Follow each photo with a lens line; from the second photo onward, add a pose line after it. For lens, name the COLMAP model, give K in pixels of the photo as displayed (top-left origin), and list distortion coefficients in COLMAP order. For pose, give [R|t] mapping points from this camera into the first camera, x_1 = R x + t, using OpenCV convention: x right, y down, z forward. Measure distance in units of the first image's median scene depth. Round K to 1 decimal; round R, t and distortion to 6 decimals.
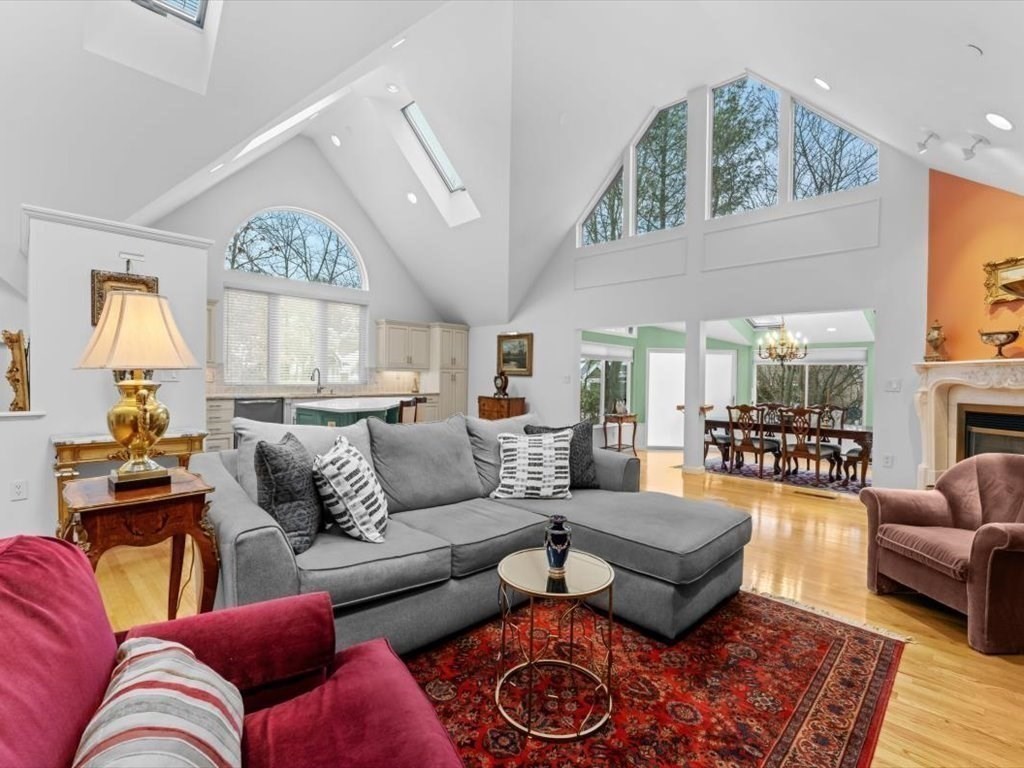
lens RADIAL K [[484.9, 0, 513.3], [0, 484.9, 378.3], [0, 0, 1]] dist [-0.000393, -0.000033]
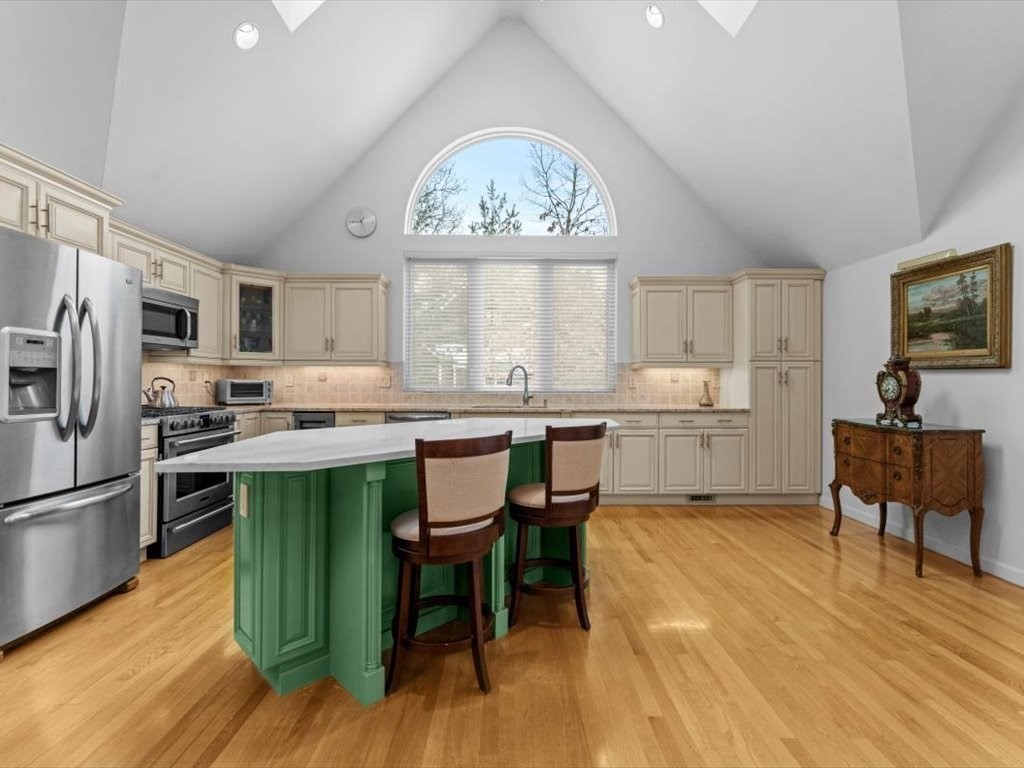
lens RADIAL K [[484.9, 0, 513.3], [0, 484.9, 378.3], [0, 0, 1]] dist [-0.000393, -0.000033]
pose [[0.701641, -0.016957, -0.712329, 0.034876], [0.000649, 0.999732, -0.023160, 0.009954], [0.712531, 0.015788, 0.701463, 0.491345]]
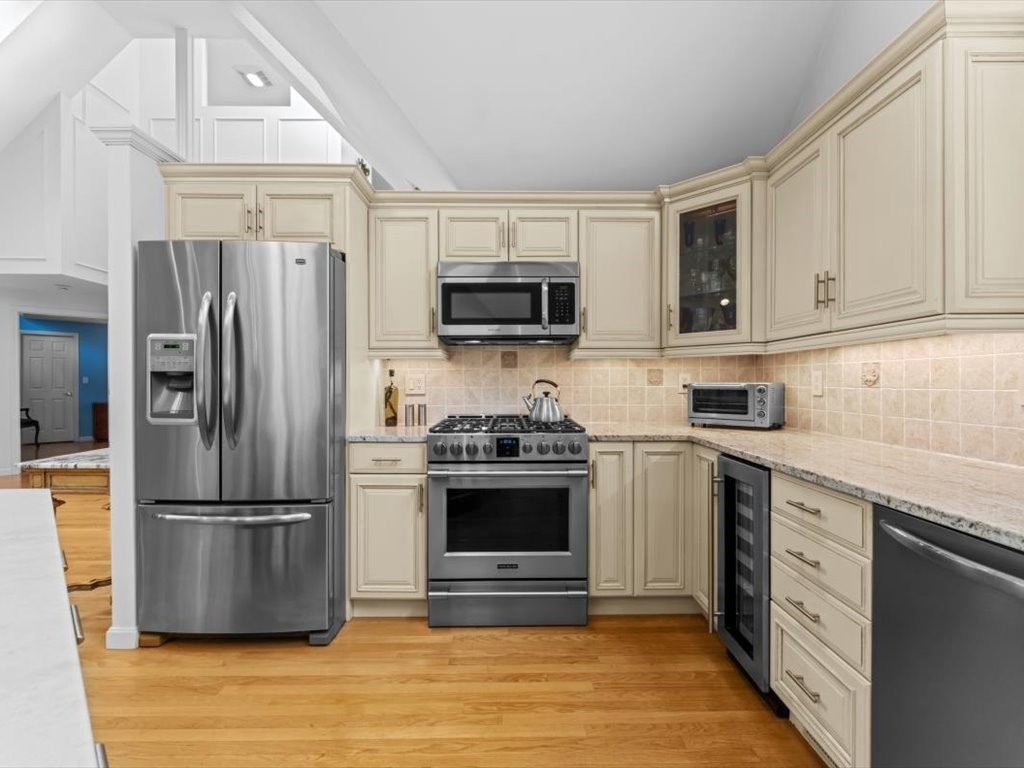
lens RADIAL K [[474.7, 0, 515.2], [0, 474.7, 384.0], [0, 0, 1]] dist [0.014475, 0.000072]
pose [[-0.715006, -0.012646, -0.699004, -0.262192], [-0.016953, 0.999856, -0.000748, 0.002211], [0.698913, 0.011315, -0.715117, 0.783787]]
